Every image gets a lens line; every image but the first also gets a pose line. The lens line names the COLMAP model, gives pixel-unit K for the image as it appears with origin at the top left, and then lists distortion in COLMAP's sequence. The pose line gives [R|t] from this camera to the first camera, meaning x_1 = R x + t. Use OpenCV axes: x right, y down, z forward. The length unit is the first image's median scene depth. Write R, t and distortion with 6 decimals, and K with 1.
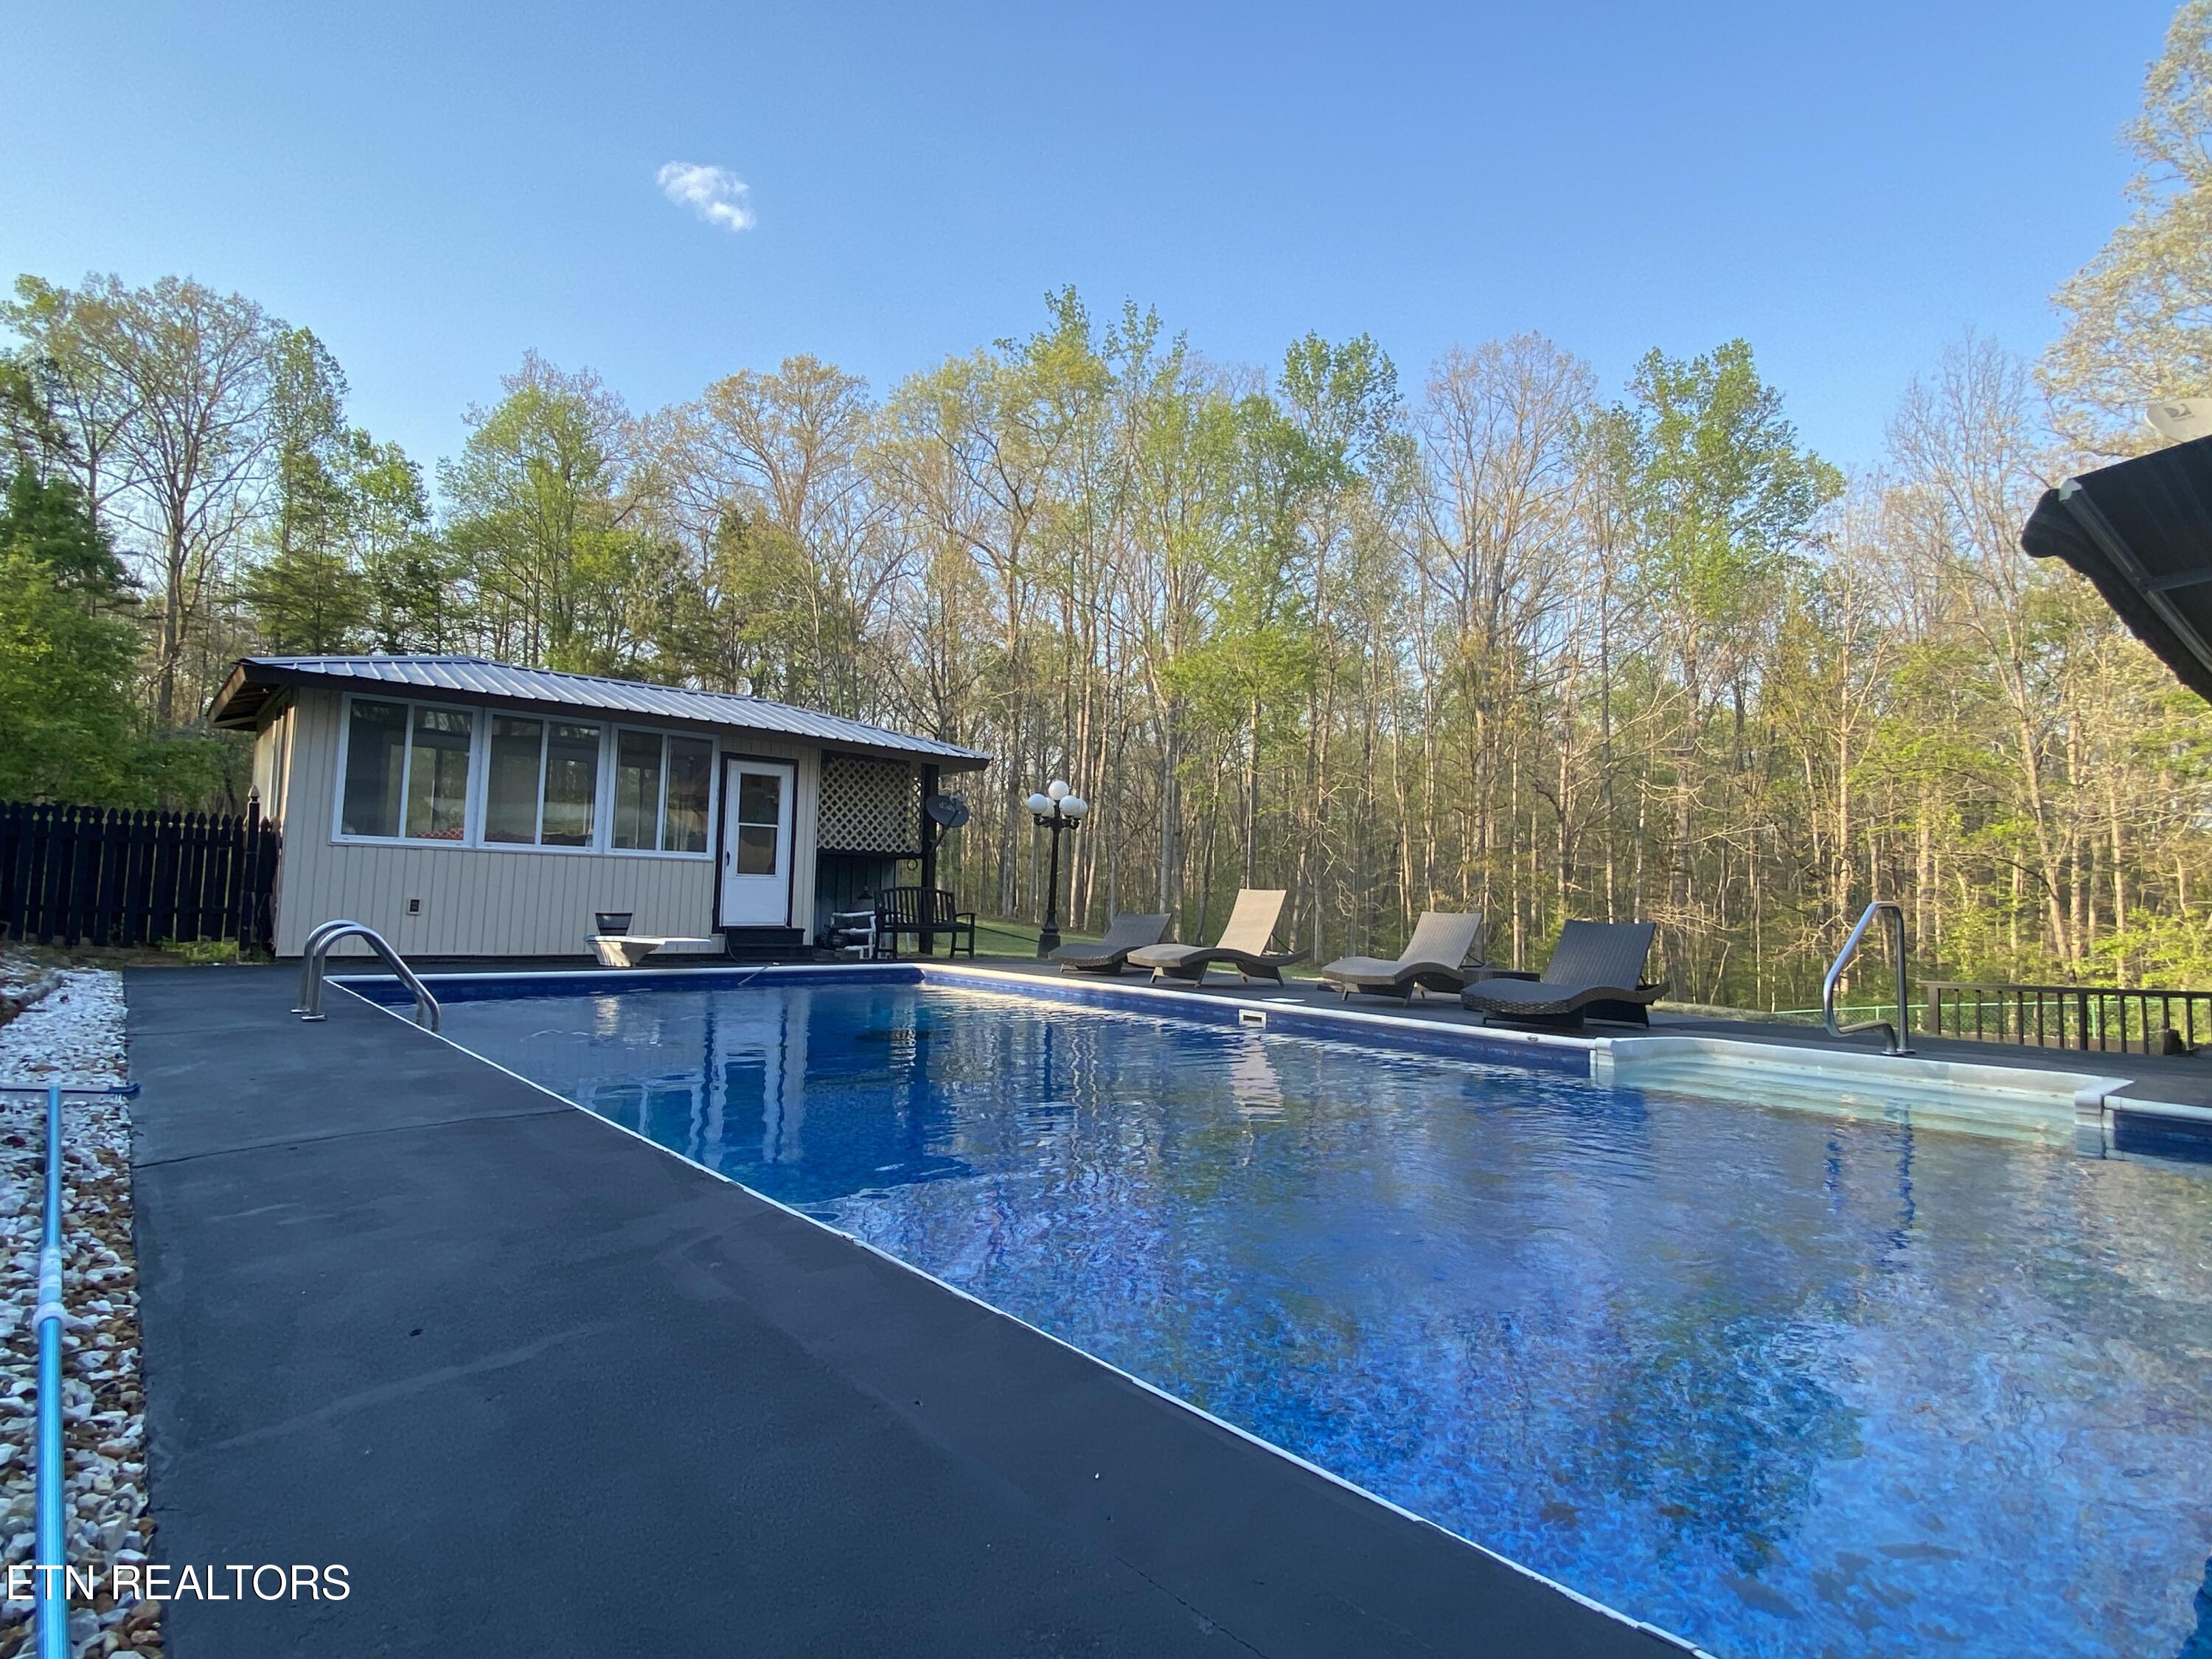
lens RADIAL K [[1144.7, 0, 1099.1], [0, 1144.7, 822.1], [0, 0, 1]] dist [0.036451, -0.029971]
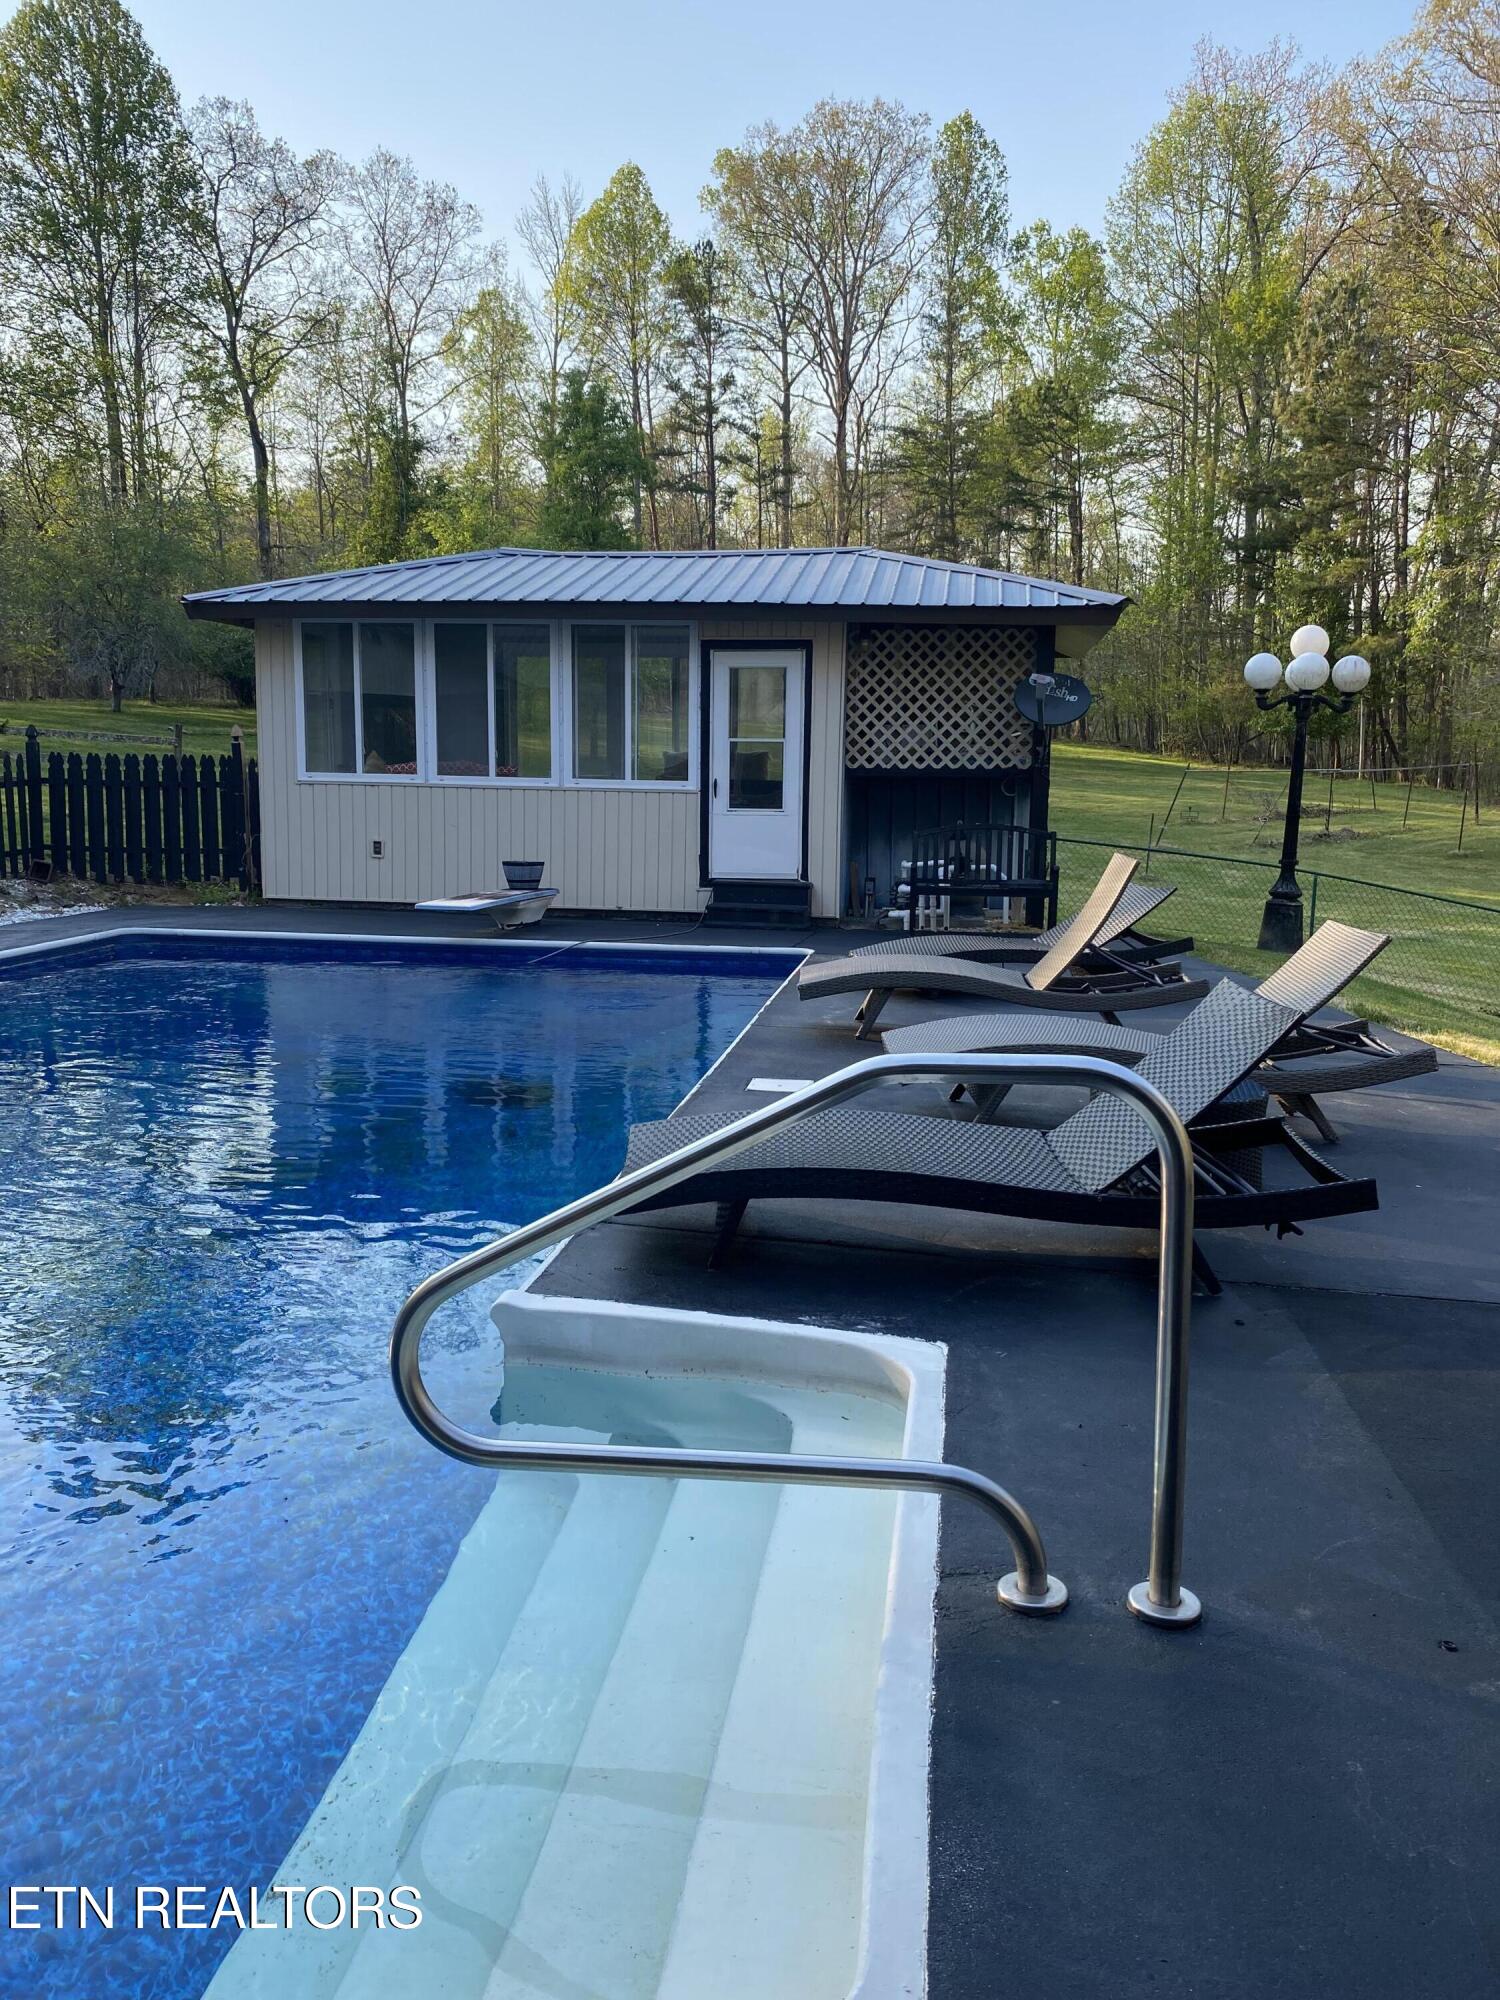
lens RADIAL K [[1494.3, 0, 738.3], [0, 1494.3, 996.9], [0, 0, 1]] dist [0.129275, -0.183840]
pose [[0.658214, 0.093763, -0.746969, 0.348248], [0.056225, 0.983320, 0.172975, -0.001748], [0.750729, -0.155853, 0.641963, 0.297477]]
